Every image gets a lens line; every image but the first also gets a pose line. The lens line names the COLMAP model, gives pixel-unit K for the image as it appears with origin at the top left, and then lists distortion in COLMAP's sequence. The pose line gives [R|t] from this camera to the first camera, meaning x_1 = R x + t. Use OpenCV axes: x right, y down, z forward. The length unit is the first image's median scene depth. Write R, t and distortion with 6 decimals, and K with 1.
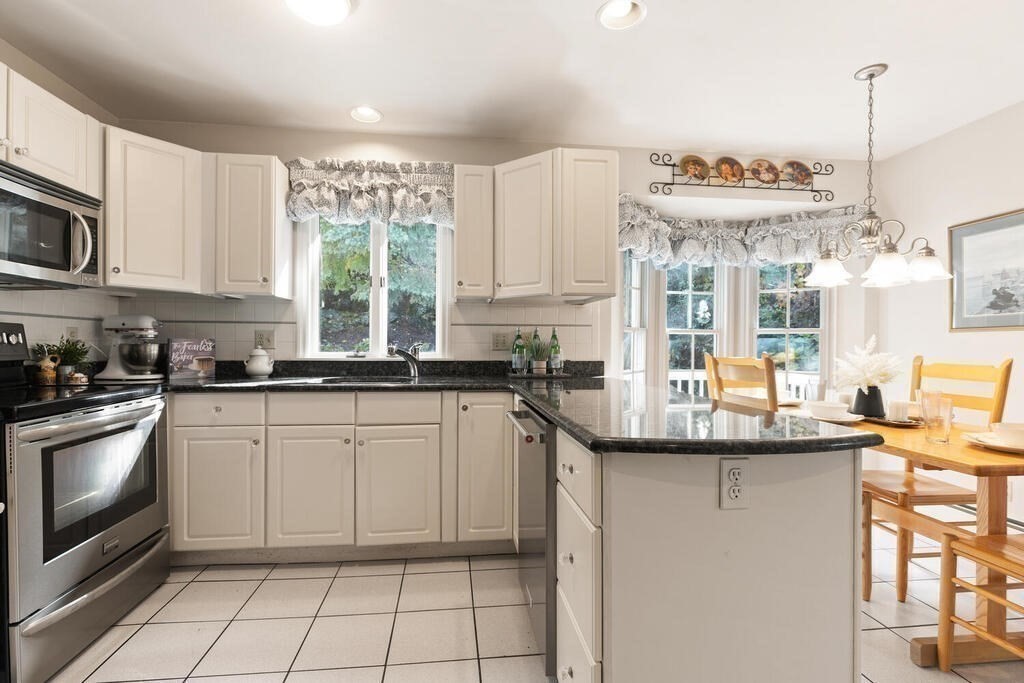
lens RADIAL K [[464.8, 0, 507.4], [0, 464.8, 344.5], [0, 0, 1]] dist [0.002524, -0.000206]
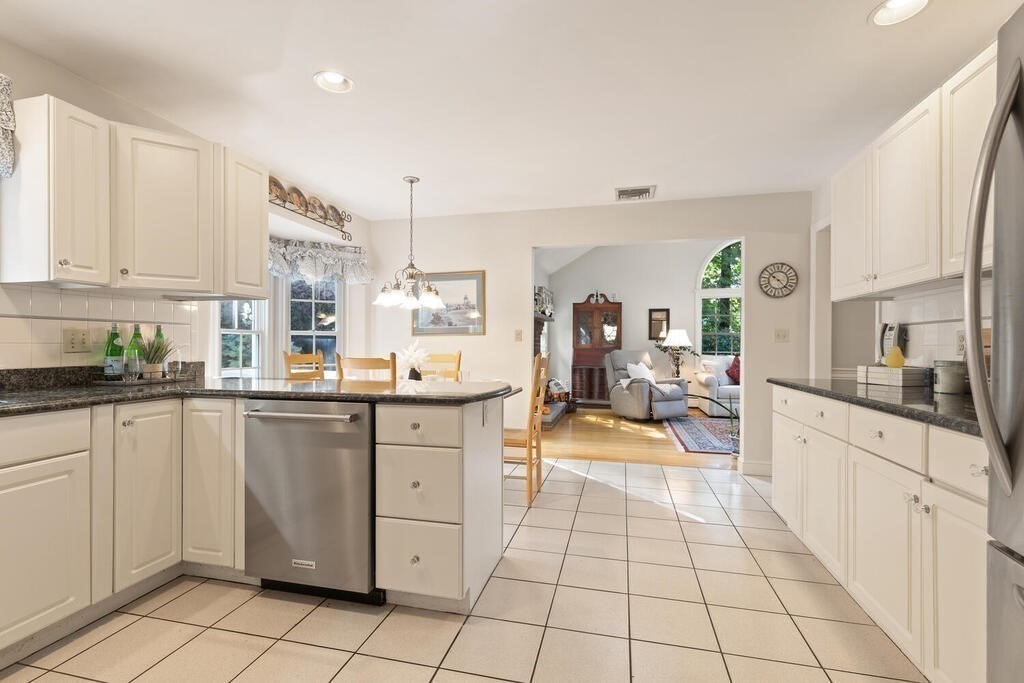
lens RADIAL K [[464.8, 0, 504.5], [0, 464.8, 344.7], [0, 0, 1]] dist [0.002524, -0.000206]
pose [[0.353018, -0.004915, 0.935604, -0.477219], [0.003008, 0.999987, 0.004119, -0.001297], [-0.935612, 0.001360, 0.353028, 0.076292]]
